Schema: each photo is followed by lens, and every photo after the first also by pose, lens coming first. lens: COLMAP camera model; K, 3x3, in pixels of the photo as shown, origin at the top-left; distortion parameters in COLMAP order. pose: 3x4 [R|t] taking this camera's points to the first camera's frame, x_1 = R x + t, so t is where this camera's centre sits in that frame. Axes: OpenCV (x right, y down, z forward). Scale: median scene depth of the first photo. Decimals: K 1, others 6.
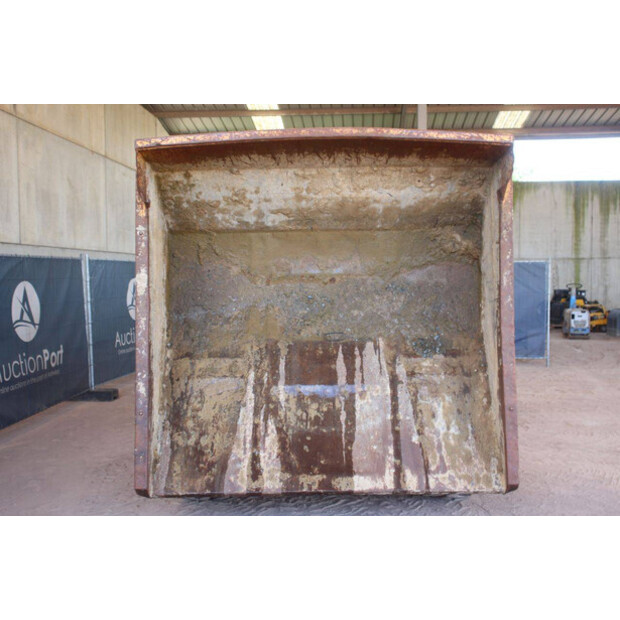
lens RADIAL K [[700.8, 0, 316.5], [0, 700.8, 313.3], [0, 0, 1]] dist [0.016870, 0.000000]
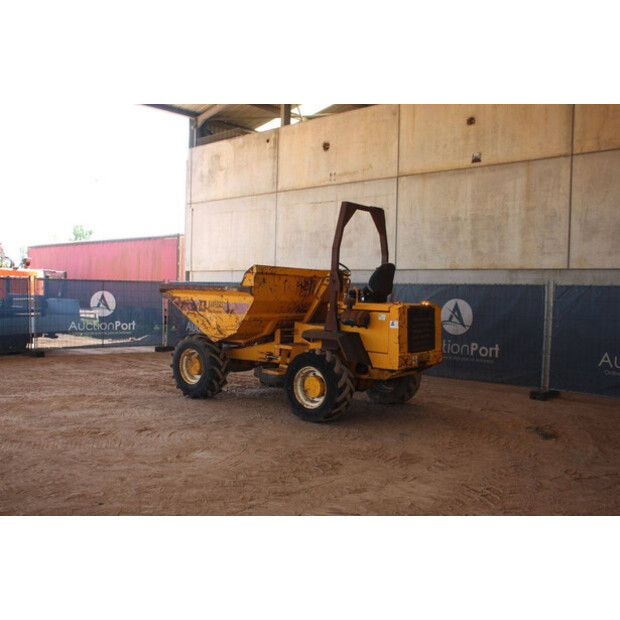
lens RADIAL K [[610.1, 0, 312.1], [0, 610.1, 312.0], [0, 0, 1]] dist [-0.060207, 0.000000]
pose [[-0.626944, 0.018240, -0.778851, 0.546978], [-0.062320, 0.995348, 0.073475, -0.057946], [0.776568, 0.094602, -0.622891, 0.949205]]
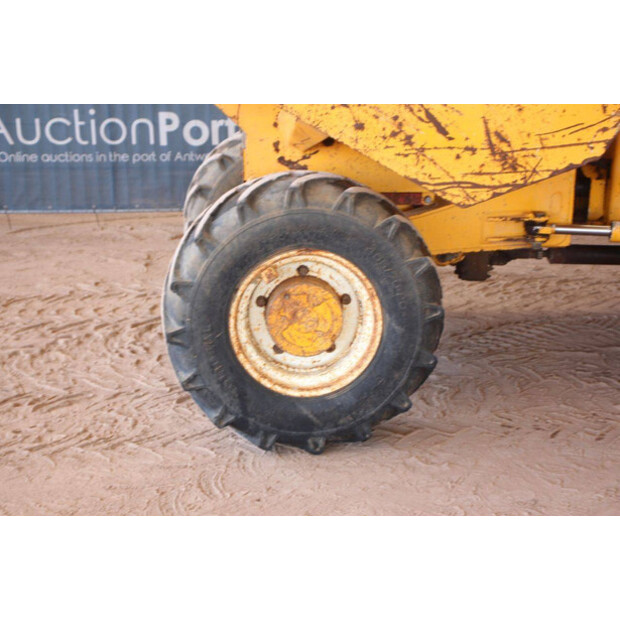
lens RADIAL K [[1185.8, 0, 314.7], [0, 1185.8, 312.6], [0, 0, 1]] dist [0.285967, 0.000000]
pose [[0.059407, 0.266270, -0.962066, 0.394339], [-0.049750, 0.963360, 0.263556, -0.021865], [0.996993, 0.032206, 0.070477, 0.384775]]
